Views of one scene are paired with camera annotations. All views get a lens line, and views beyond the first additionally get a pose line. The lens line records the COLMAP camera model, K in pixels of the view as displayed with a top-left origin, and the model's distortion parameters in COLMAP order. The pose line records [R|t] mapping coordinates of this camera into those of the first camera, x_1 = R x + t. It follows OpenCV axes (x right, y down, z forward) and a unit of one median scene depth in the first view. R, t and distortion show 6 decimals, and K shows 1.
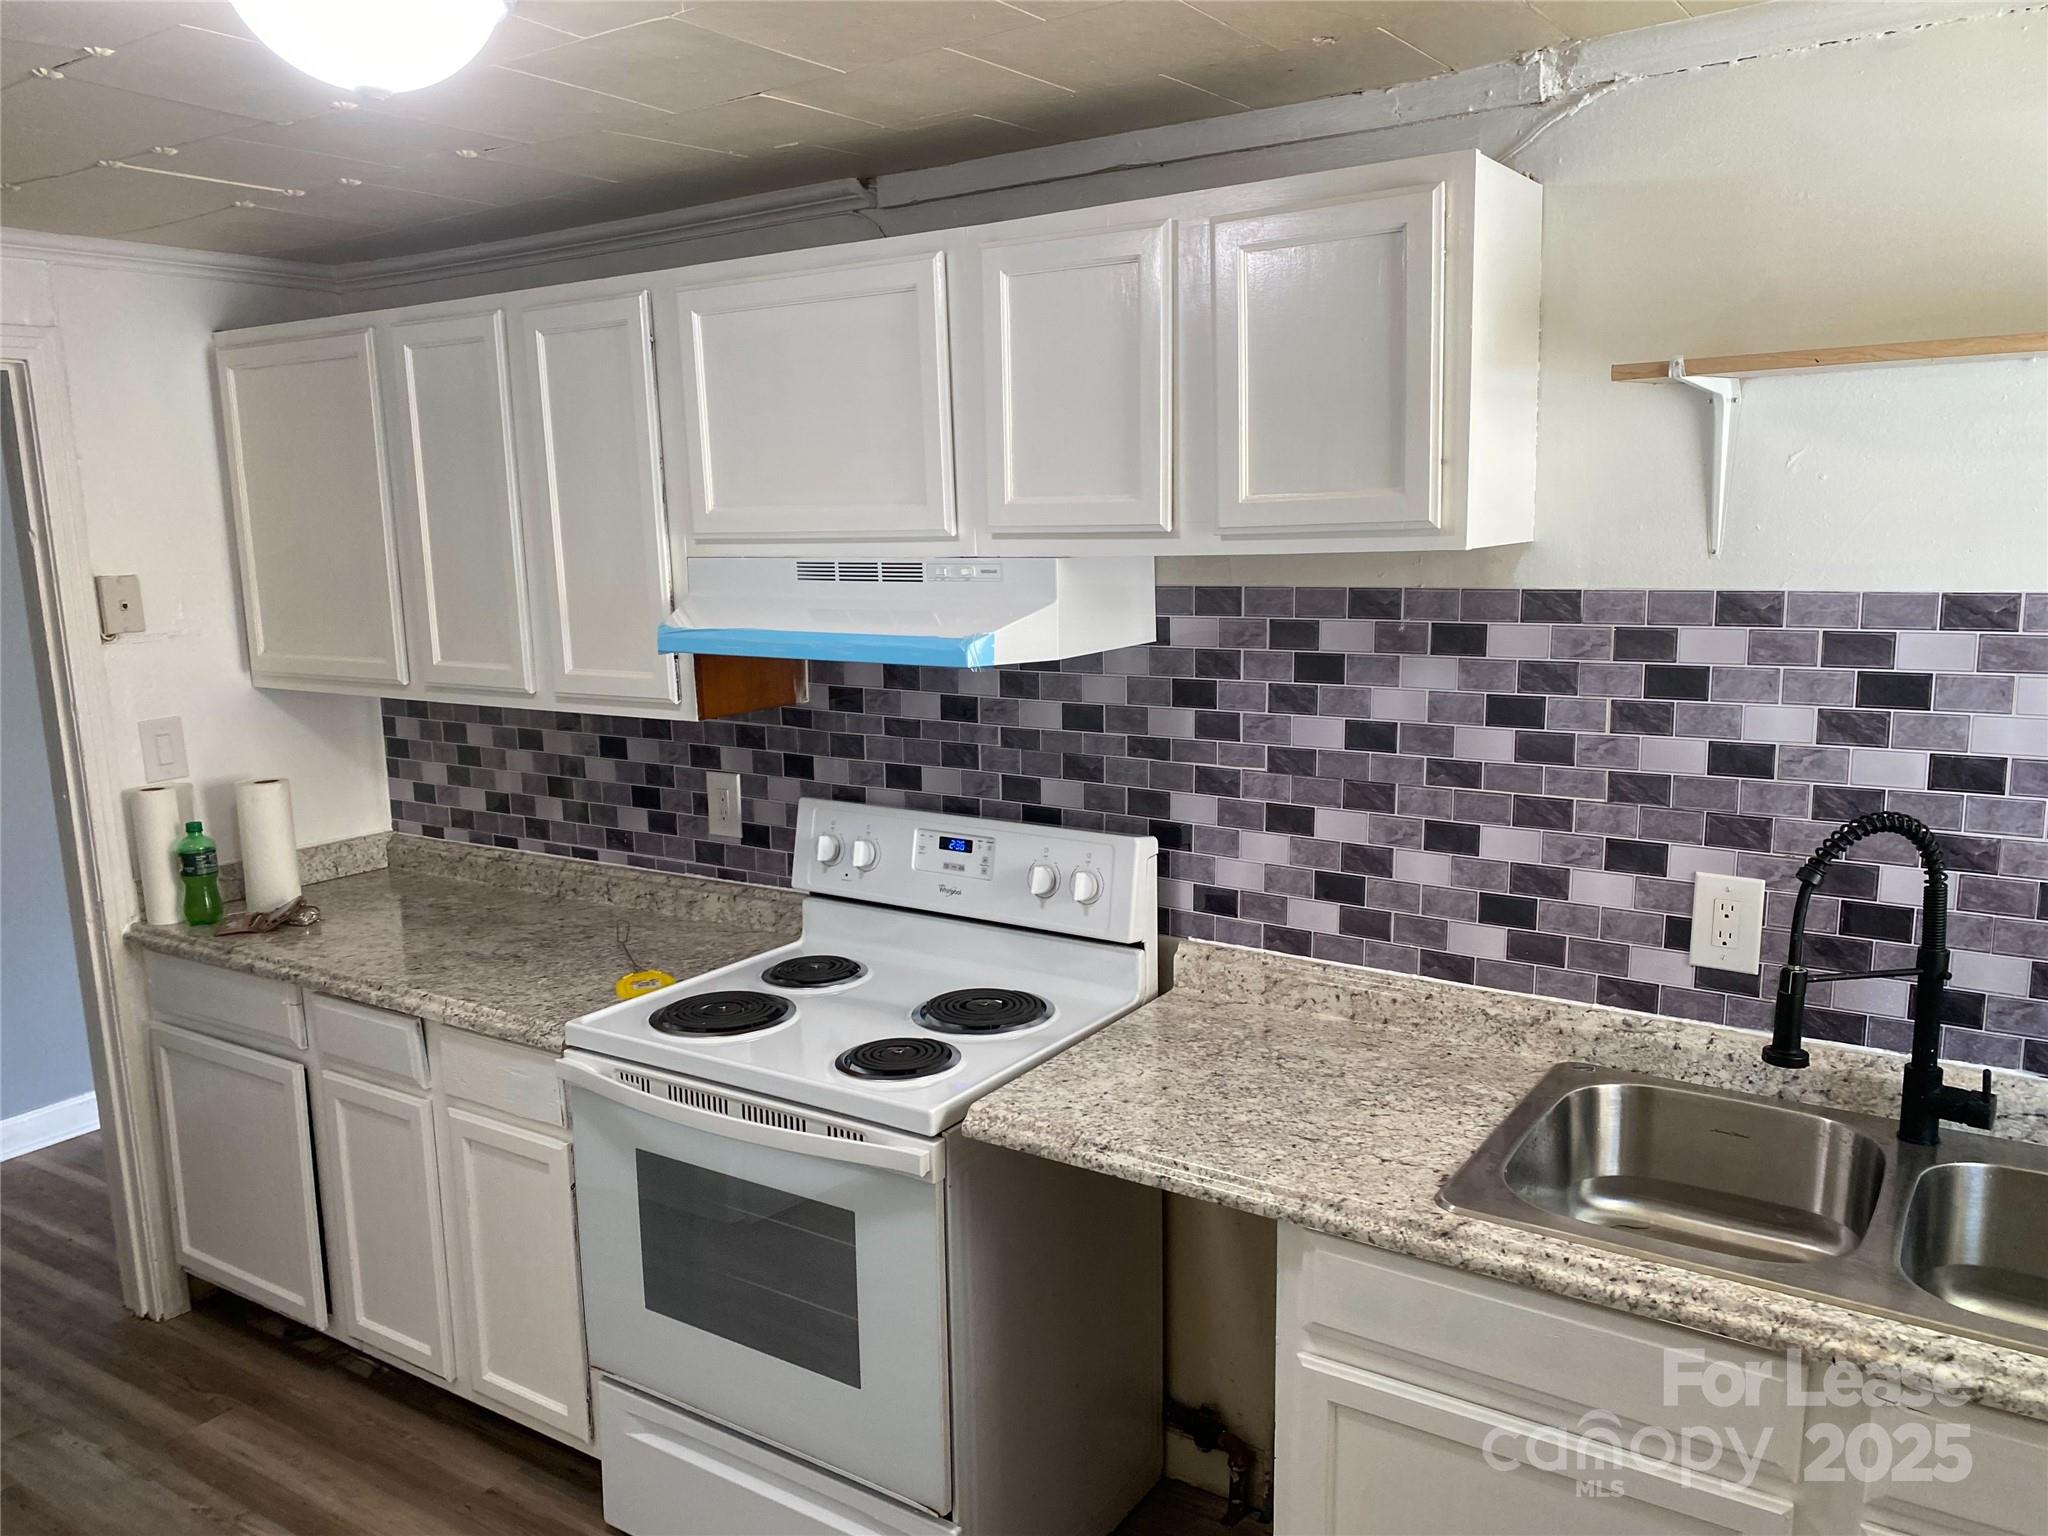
lens RADIAL K [[1562.7, 0, 1032.8], [0, 1562.7, 765.3], [0, 0, 1]] dist [-0.000875, 0.000931]
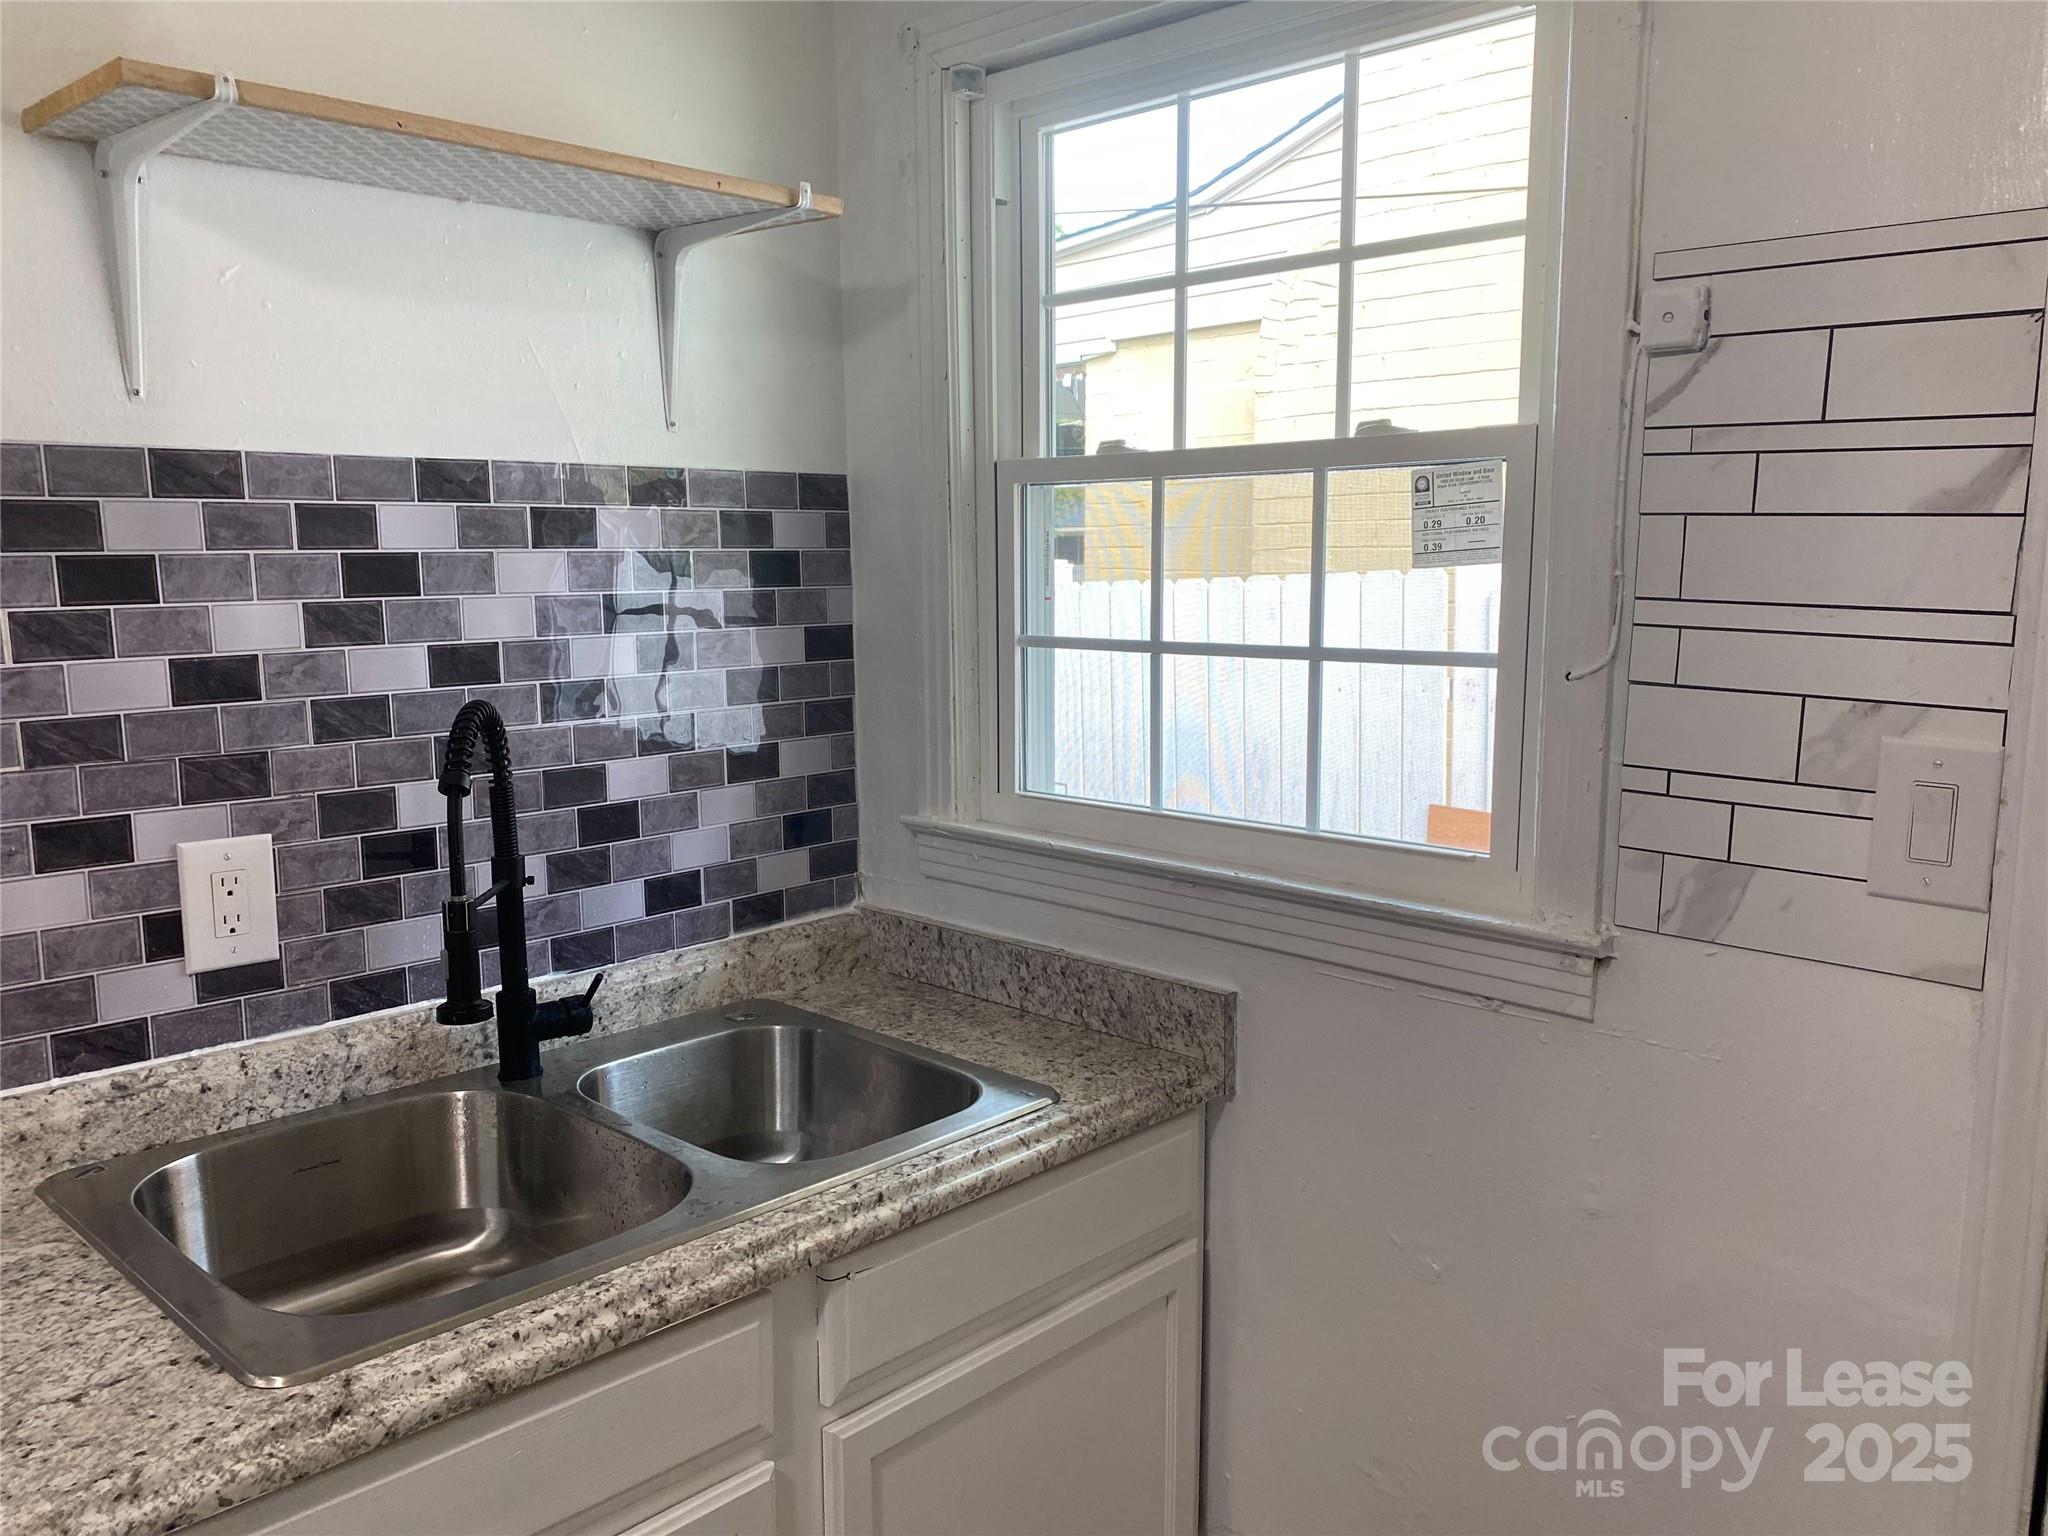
lens RADIAL K [[1562.7, 0, 1034.2], [0, 1562.7, 784.9], [0, 0, 1]] dist [-0.000875, 0.000931]
pose [[0.159731, -0.119916, 0.979850, -0.223700], [0.163809, 0.982053, 0.093482, 0.040811], [-0.973474, 0.145577, 0.176508, 0.509738]]
